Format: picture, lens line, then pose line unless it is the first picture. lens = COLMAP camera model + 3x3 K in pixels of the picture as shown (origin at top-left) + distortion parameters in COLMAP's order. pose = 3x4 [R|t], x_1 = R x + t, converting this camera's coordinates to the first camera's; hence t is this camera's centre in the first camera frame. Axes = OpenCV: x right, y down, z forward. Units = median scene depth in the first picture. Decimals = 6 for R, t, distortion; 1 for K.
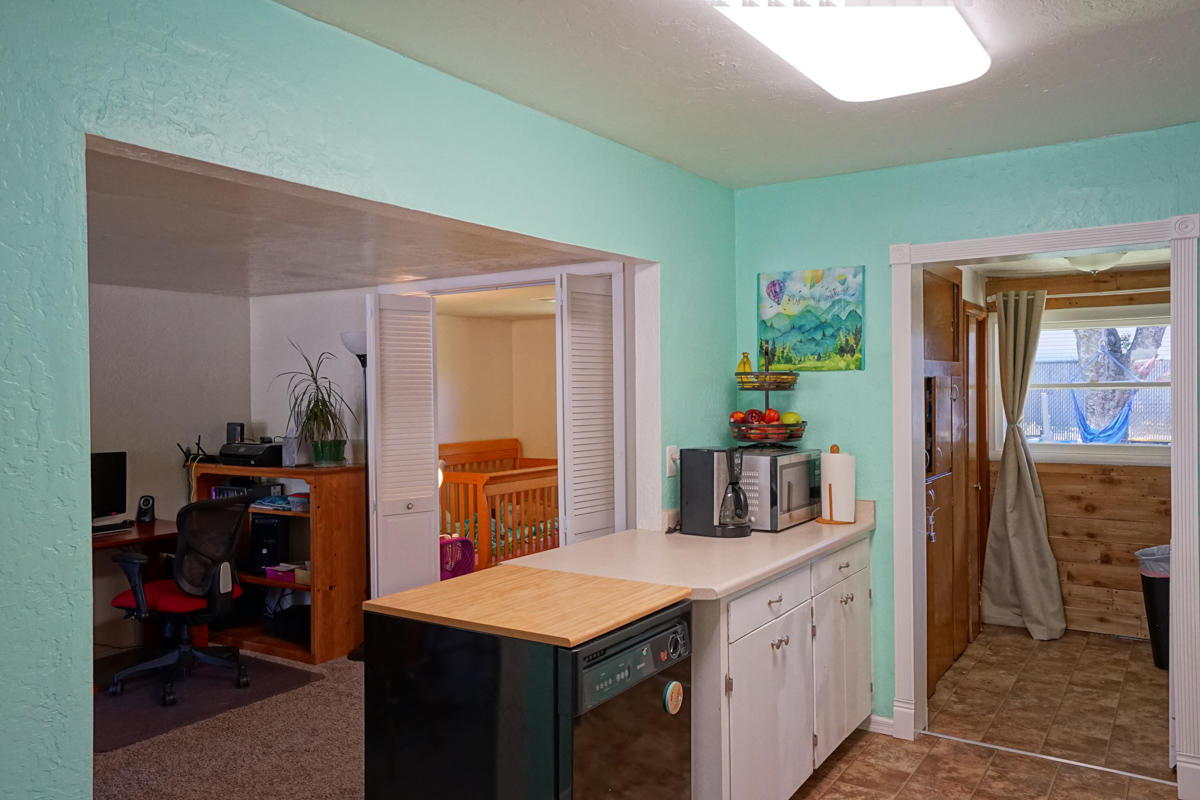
lens RADIAL K [[910.1, 0, 596.5], [0, 910.1, 401.8], [0, 0, 1]] dist [0.029614, -0.002746]
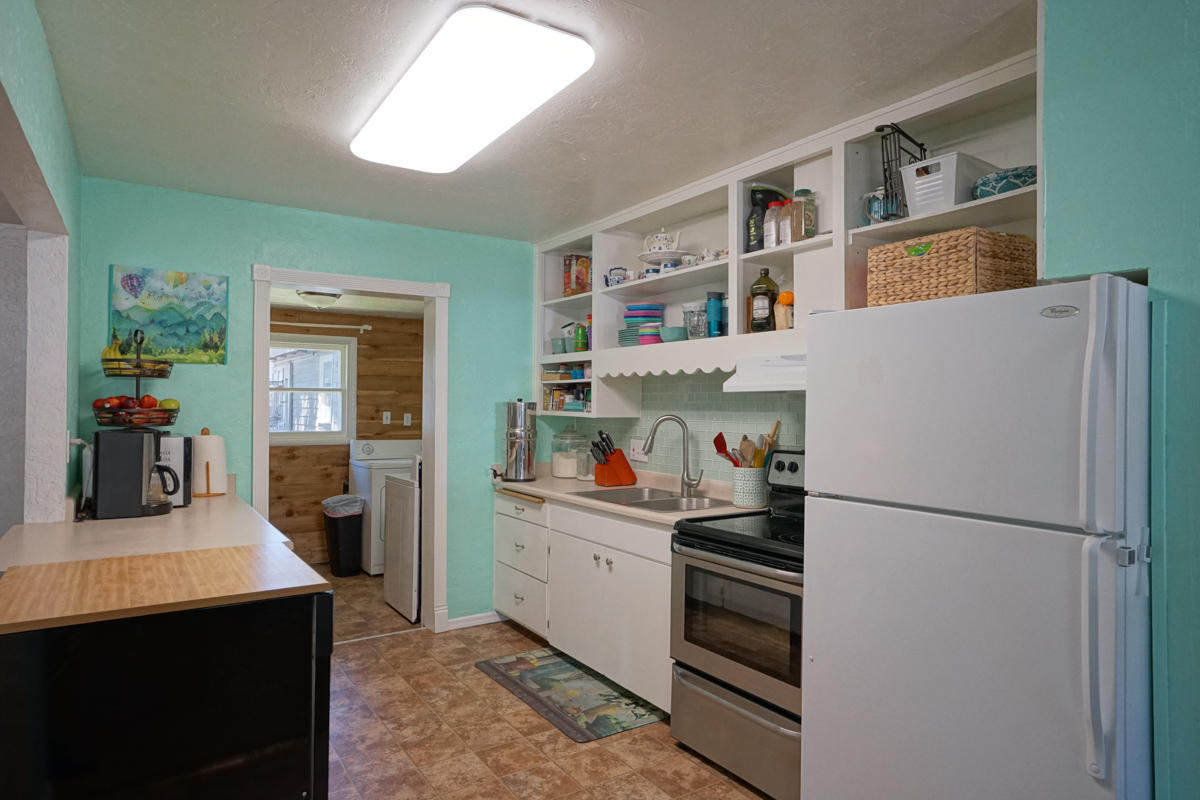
lens RADIAL K [[710.9, 0, 609.8], [0, 710.9, 404.8], [0, 0, 1]] dist [-0.032291, 0.031767]
pose [[0.387290, 0.013149, 0.921864, -0.343305], [0.001610, 0.999887, -0.014938, 0.030815], [-0.921956, 0.007269, 0.387226, 0.179426]]
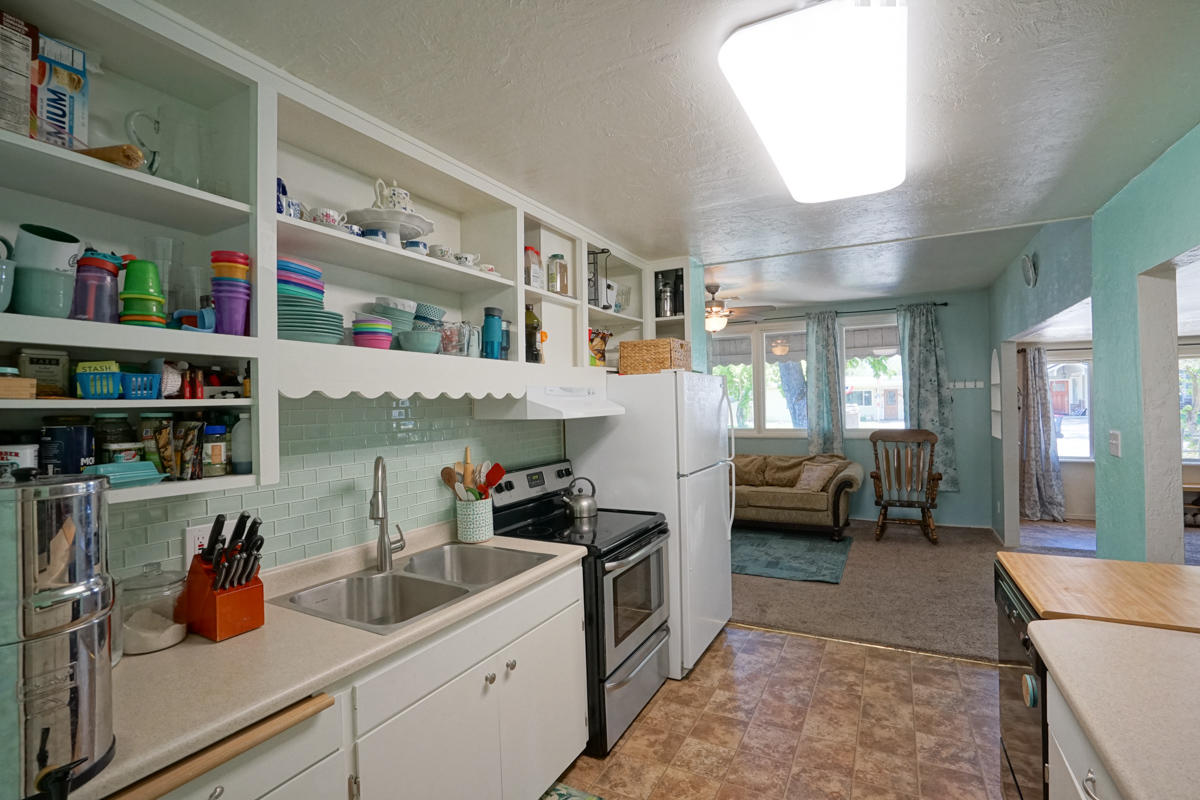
lens RADIAL K [[552.3, 0, 599.0], [0, 552.3, 401.9], [0, 0, 1]] dist [-0.051524, 0.016164]
pose [[-0.995873, 0.026754, -0.086725, 0.361339], [0.025595, 0.999568, 0.014453, -0.017356], [0.087074, 0.012173, -0.996127, 0.927728]]
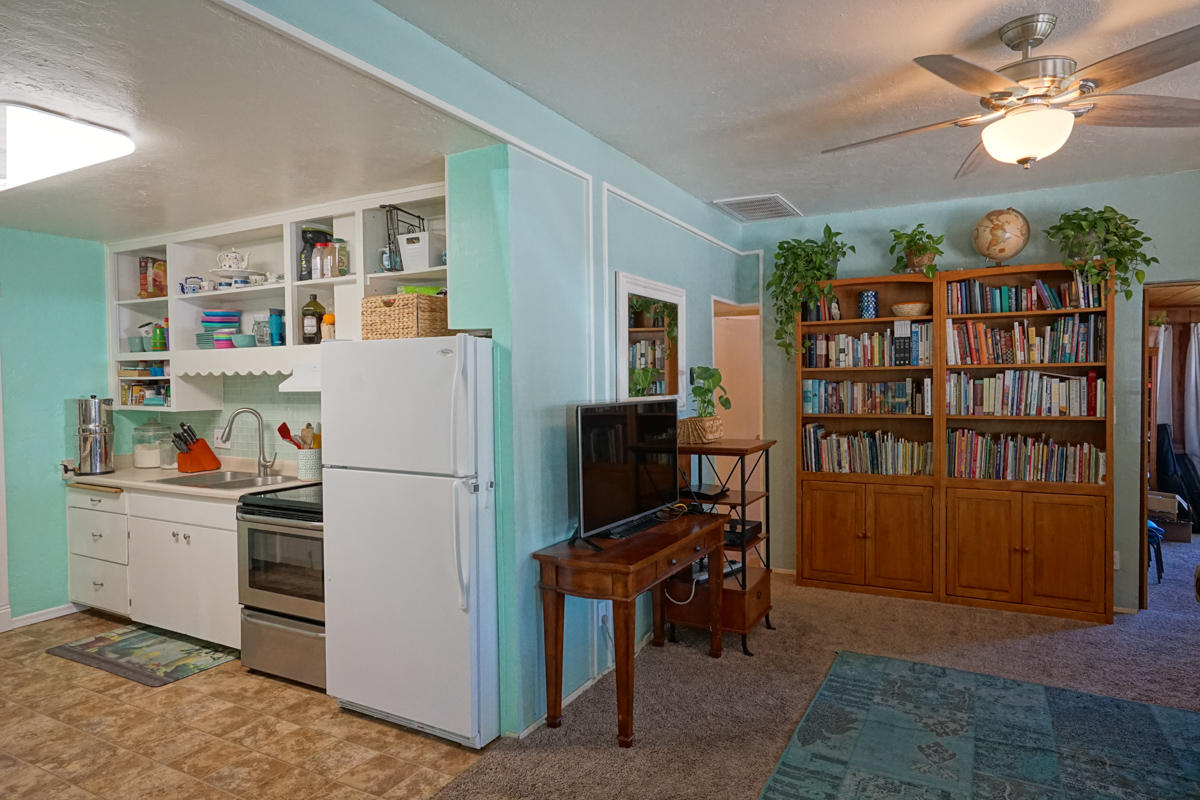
lens RADIAL K [[710.9, 0, 609.0], [0, 710.9, 397.4], [0, 0, 1]] dist [-0.032291, 0.031767]
pose [[-0.086217, -0.016060, 0.996147, -0.579149], [0.026476, 0.999480, 0.018405, 0.009552], [-0.995924, 0.027961, -0.085747, 0.008621]]
